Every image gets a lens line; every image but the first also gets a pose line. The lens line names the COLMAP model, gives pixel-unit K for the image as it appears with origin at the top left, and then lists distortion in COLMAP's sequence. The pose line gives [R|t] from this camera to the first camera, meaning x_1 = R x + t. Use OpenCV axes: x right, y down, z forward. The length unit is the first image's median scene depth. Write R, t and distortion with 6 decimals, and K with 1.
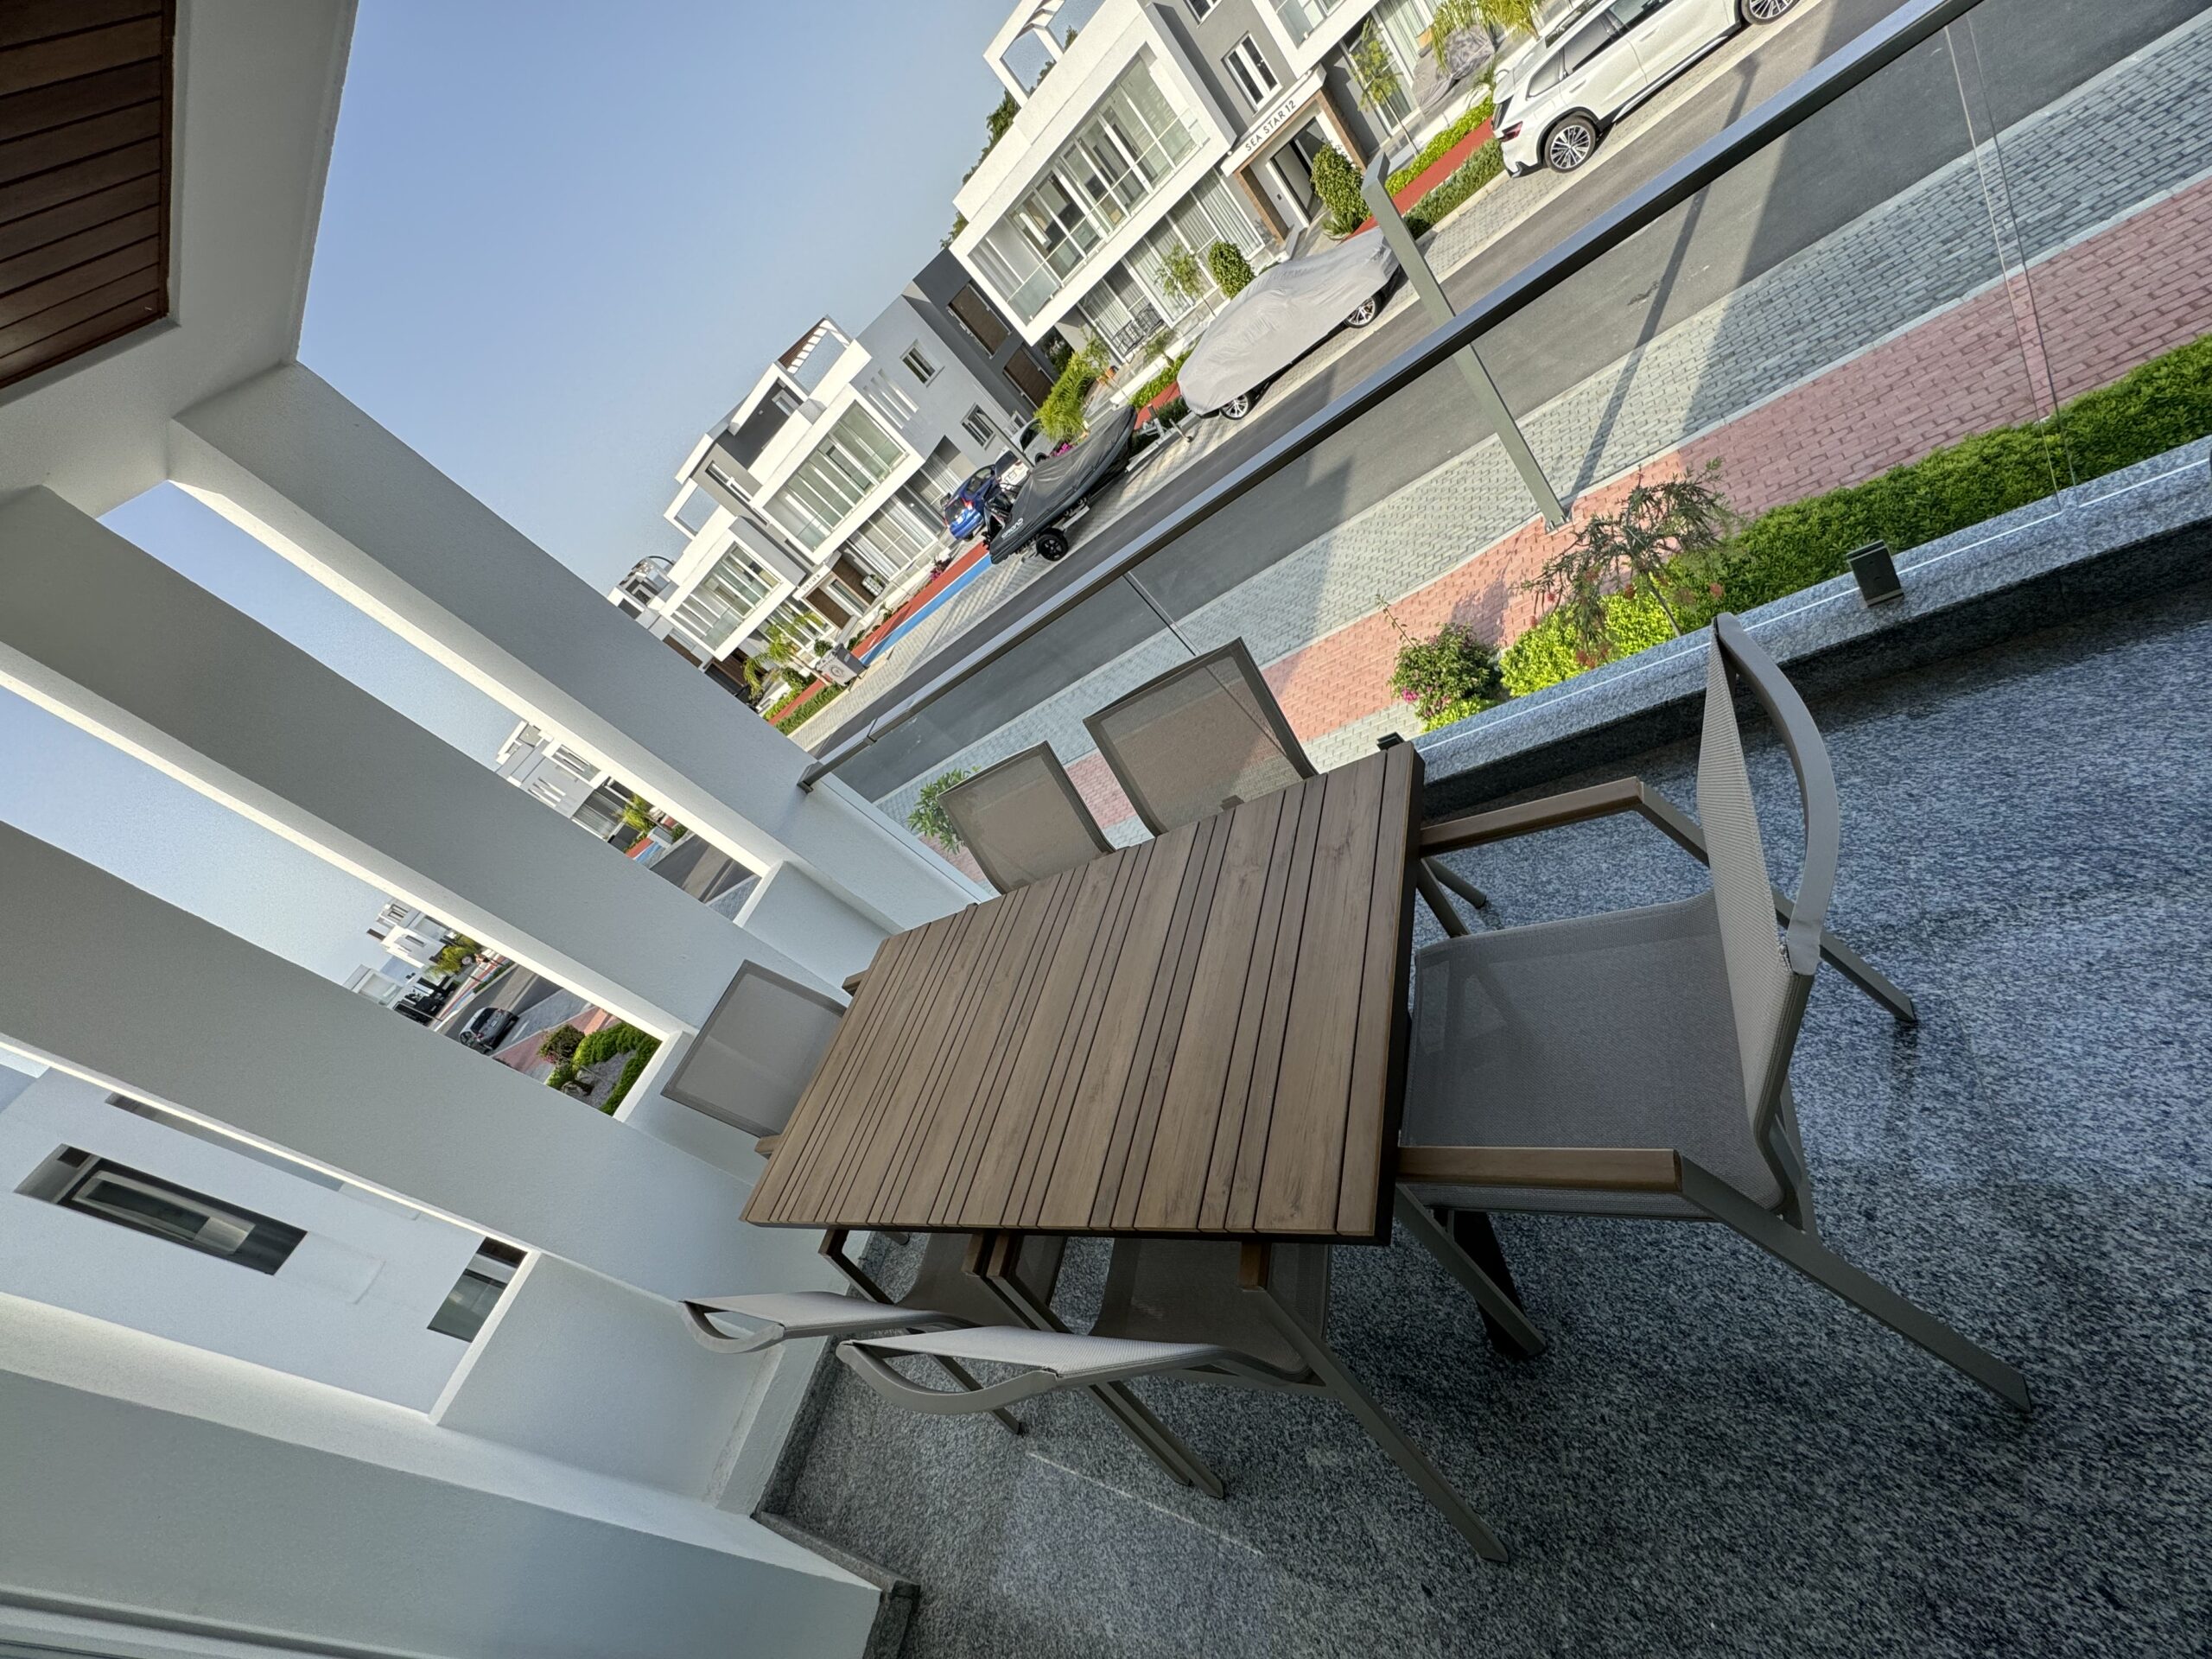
lens RADIAL K [[891.2, 0, 1115.2], [0, 891.2, 835.3], [0, 0, 1]] dist [-0.002965, 0.000657]
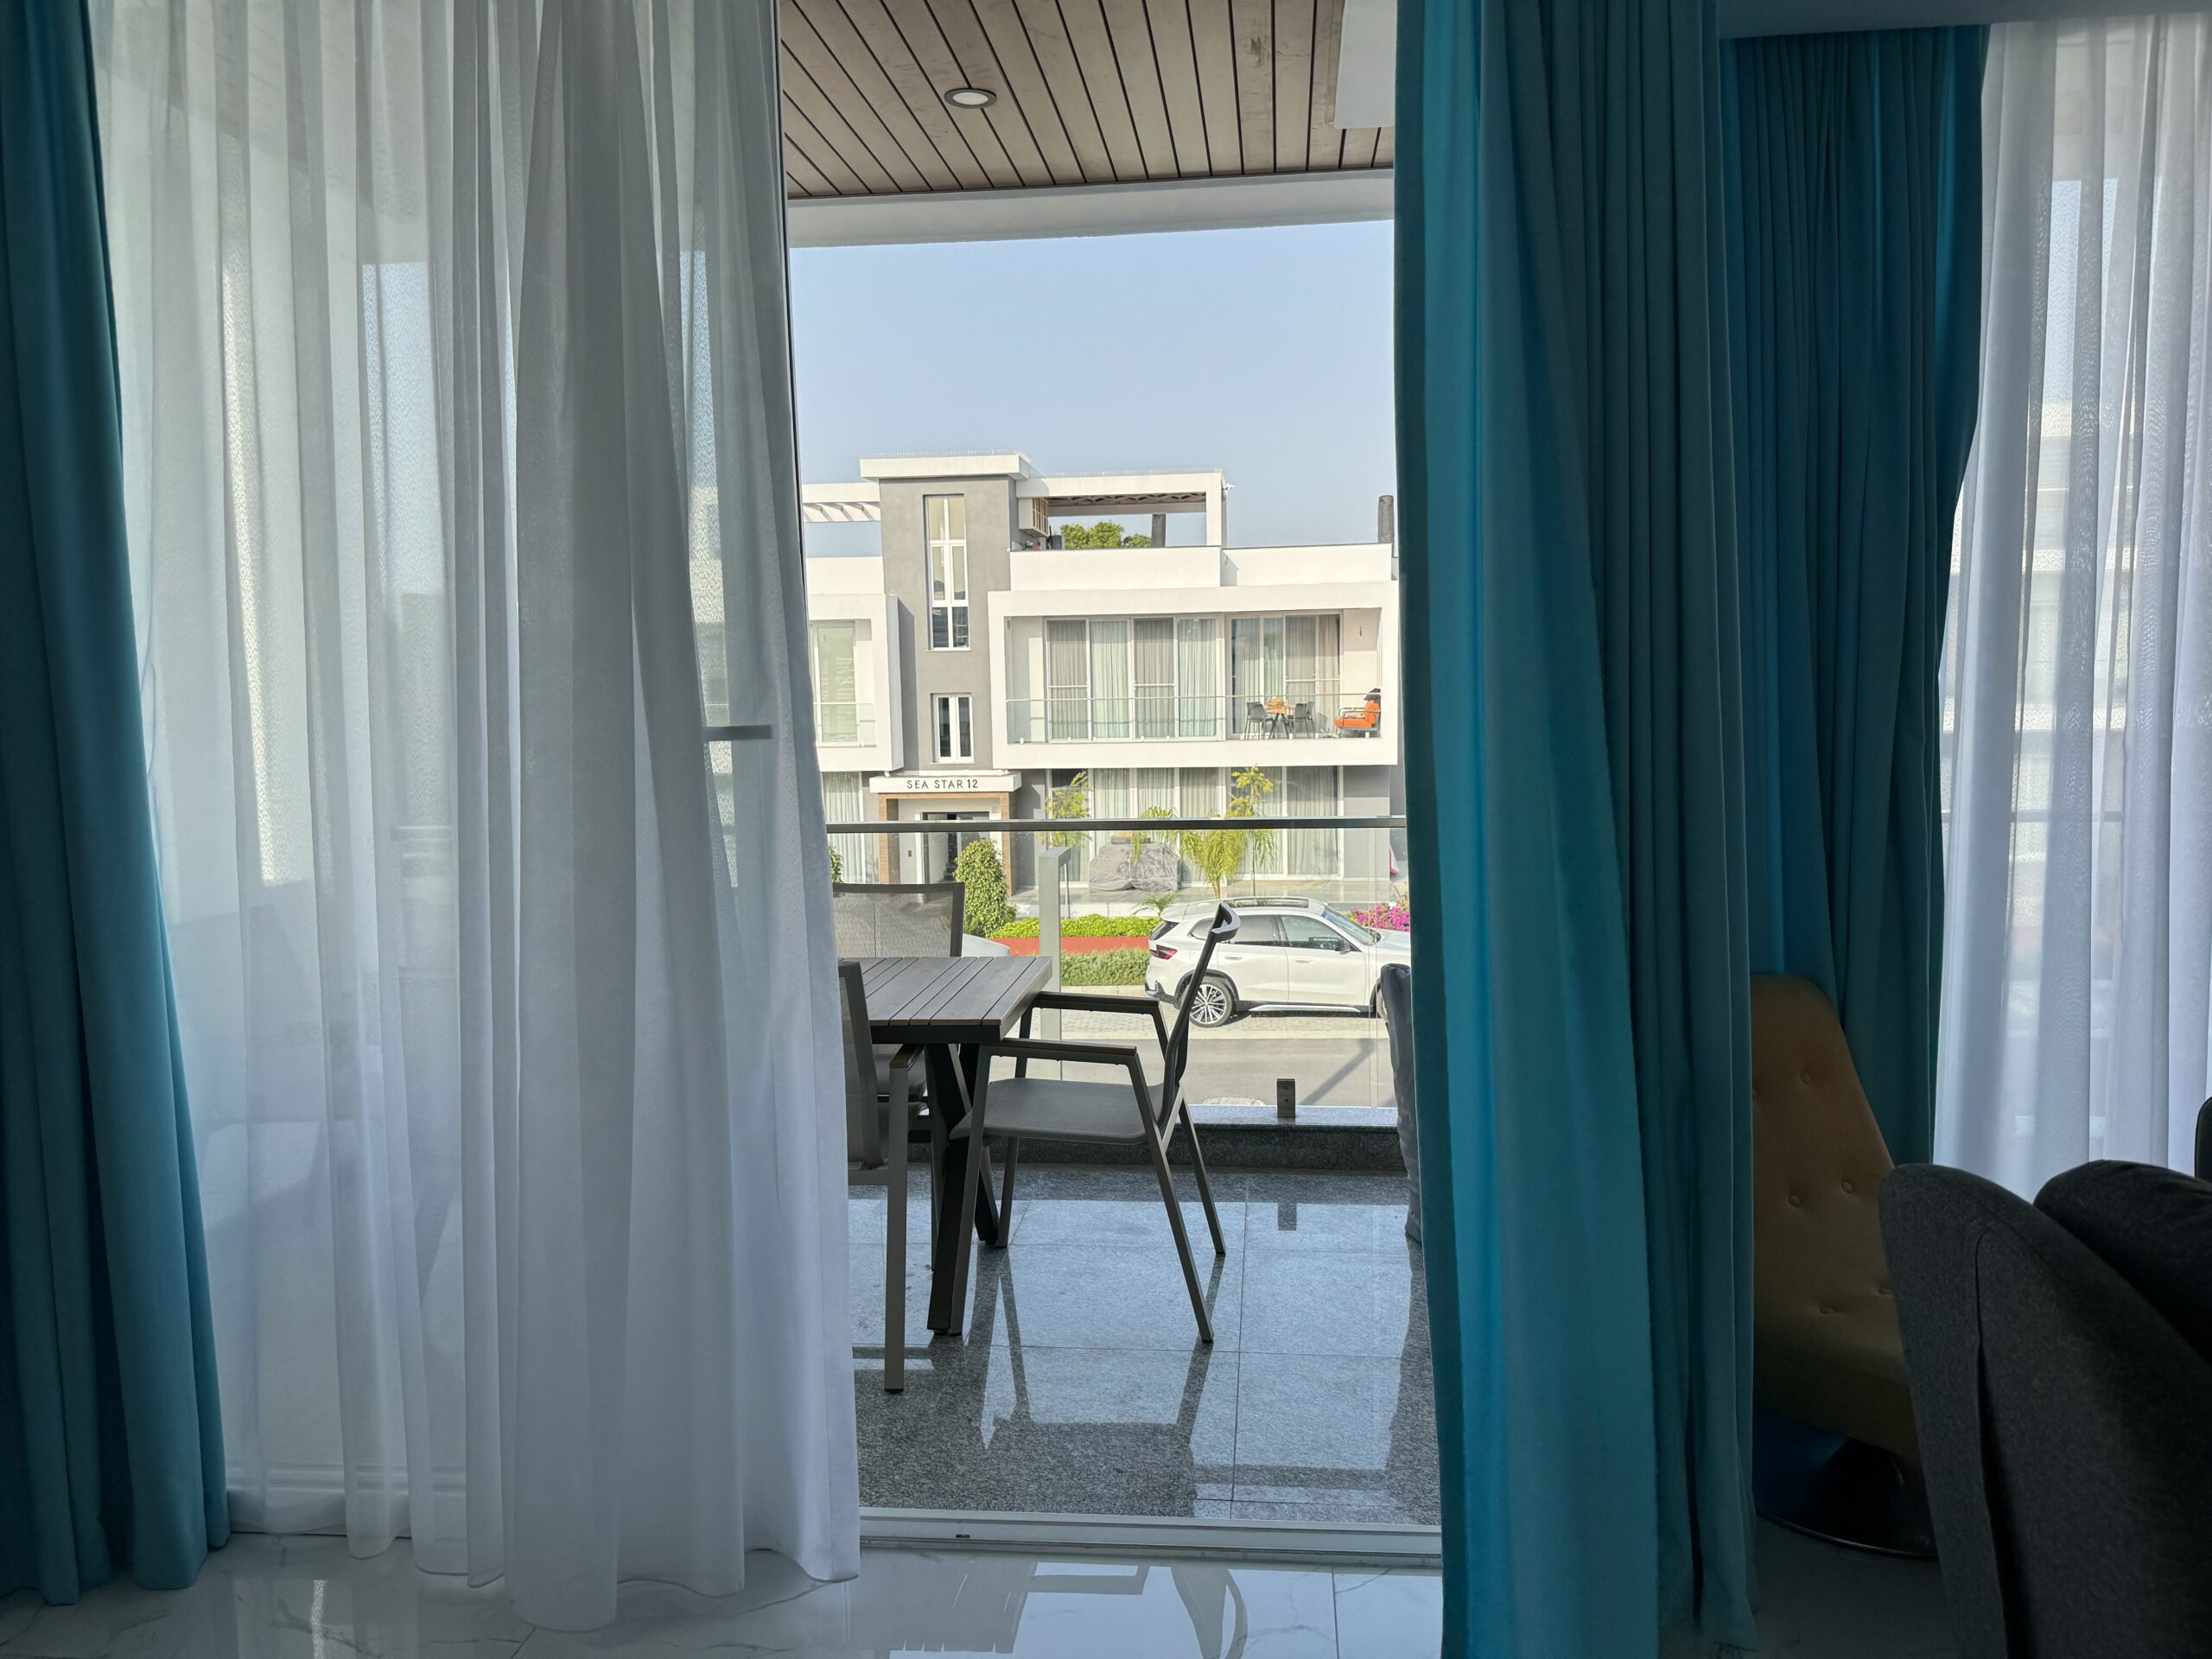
lens RADIAL K [[1534.7, 0, 1109.9], [0, 1534.7, 828.0], [0, 0, 1]] dist [0.031865, -0.022483]
pose [[0.739194, 0.628690, 0.241539, -0.027837], [-0.354059, 0.667828, -0.654712, 0.097438], [-0.572918, 0.398440, 0.716248, -0.075802]]
